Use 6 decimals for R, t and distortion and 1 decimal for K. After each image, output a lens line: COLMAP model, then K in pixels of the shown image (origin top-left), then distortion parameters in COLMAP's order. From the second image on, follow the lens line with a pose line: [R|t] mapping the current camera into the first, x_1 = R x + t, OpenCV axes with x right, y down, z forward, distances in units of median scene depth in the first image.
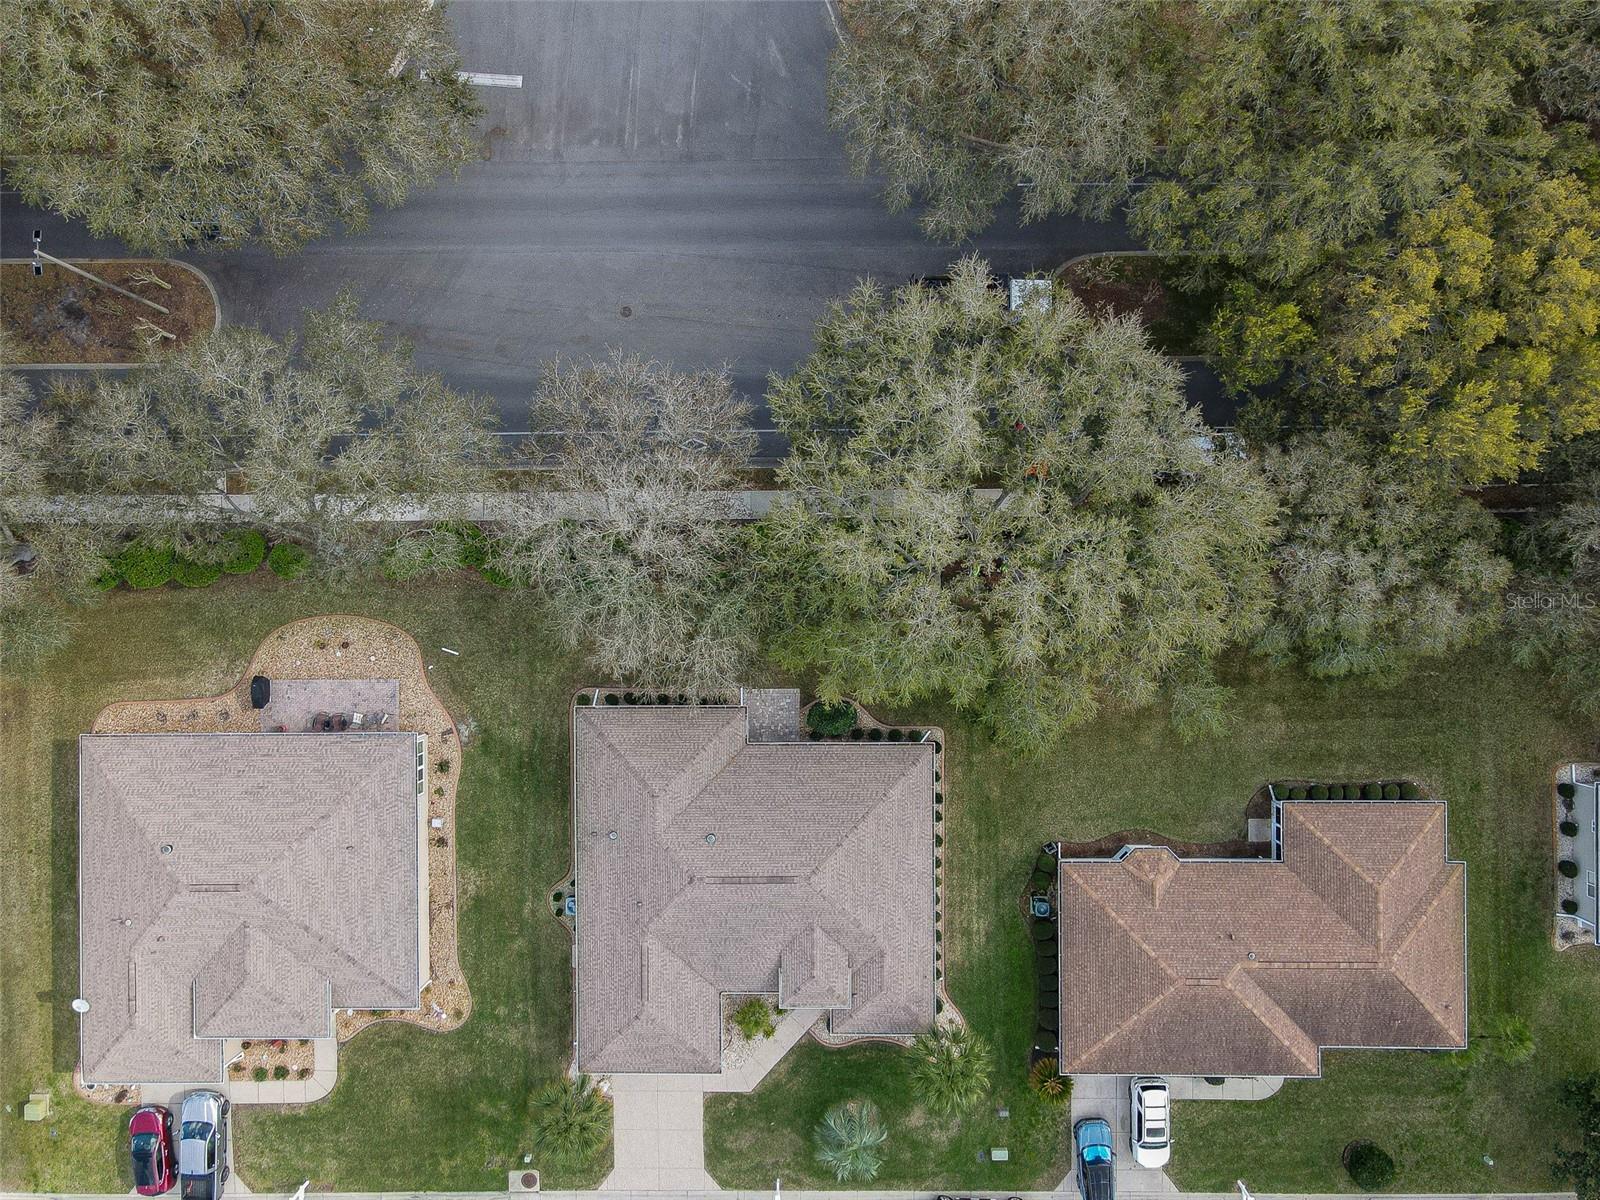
lens RADIAL K [[1188.6, 0, 799.8], [0, 1188.6, 597.9], [0, 0, 1]] dist [0.014730, -0.001848]
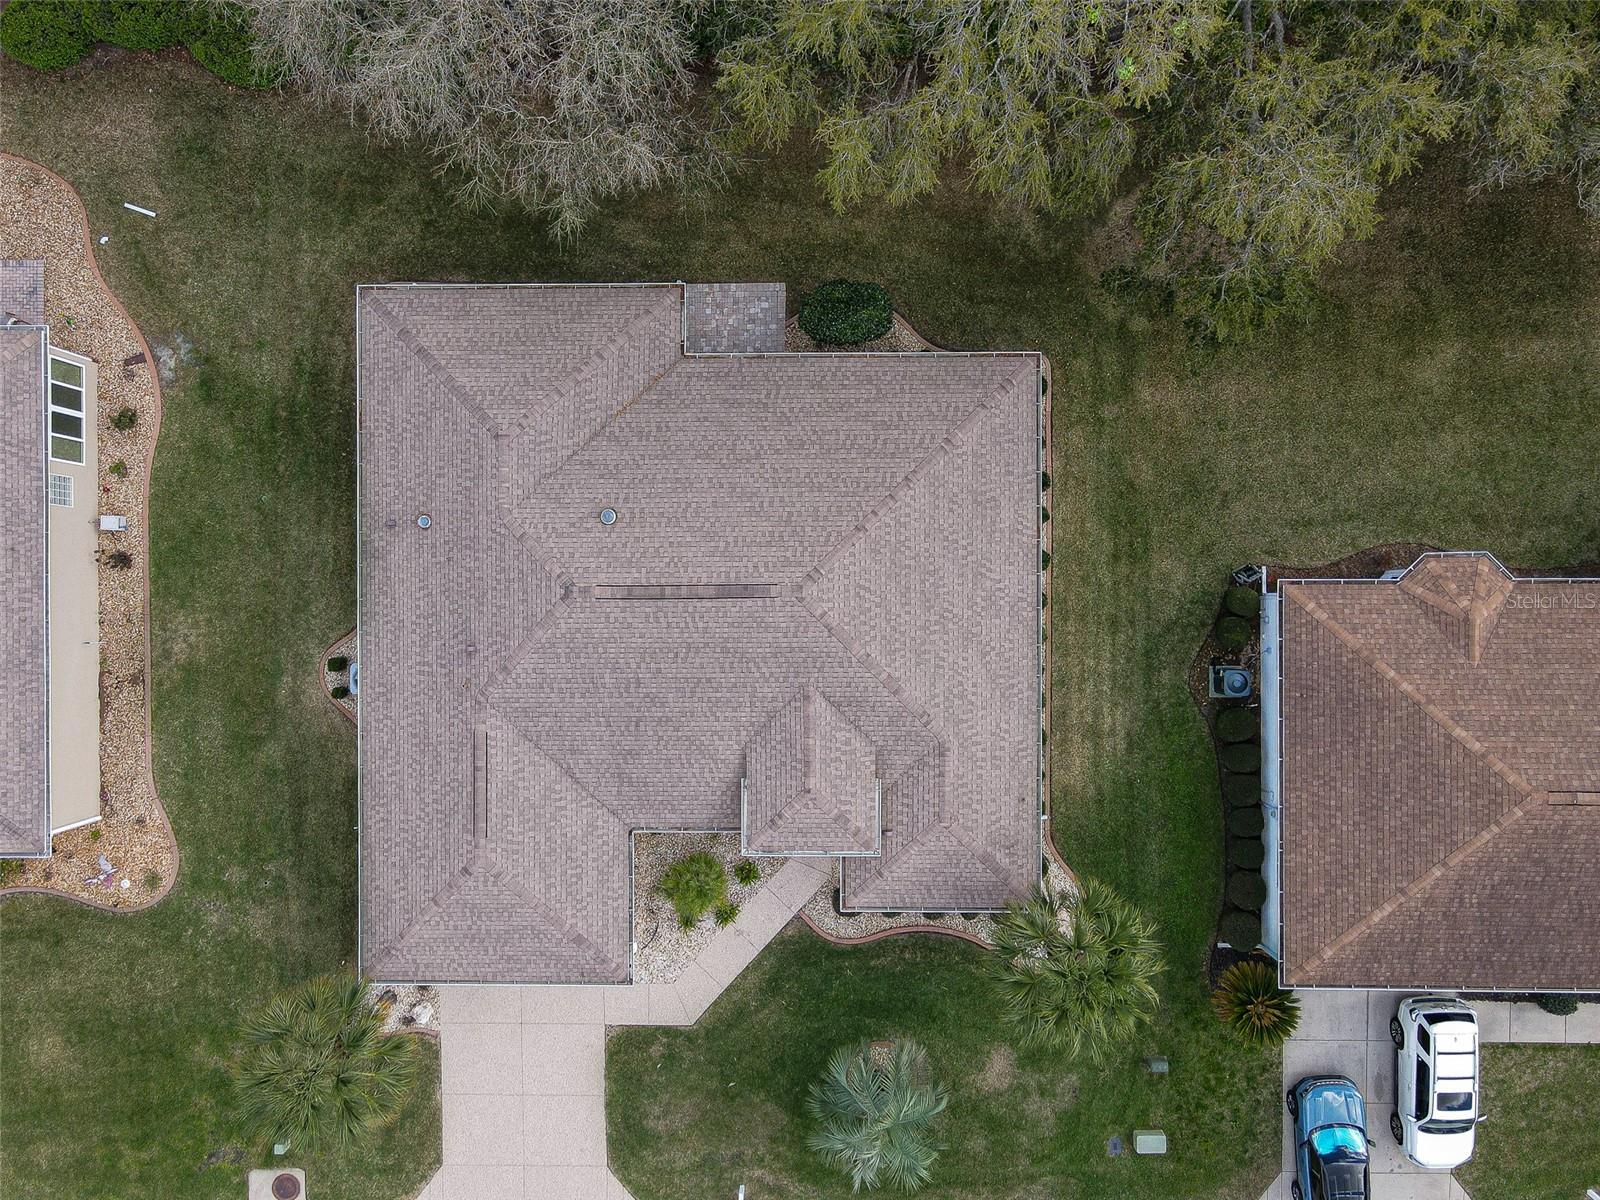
lens RADIAL K [[1188.6, 0, 800.1], [0, 1188.6, 602.2], [0, 0, 1]] dist [0.014730, -0.001848]
pose [[0.999991, 0.004340, 0.000393, 0.007011], [-0.004338, 0.999974, -0.005701, 0.225707], [-0.000418, 0.005700, 0.999984, 0.458008]]
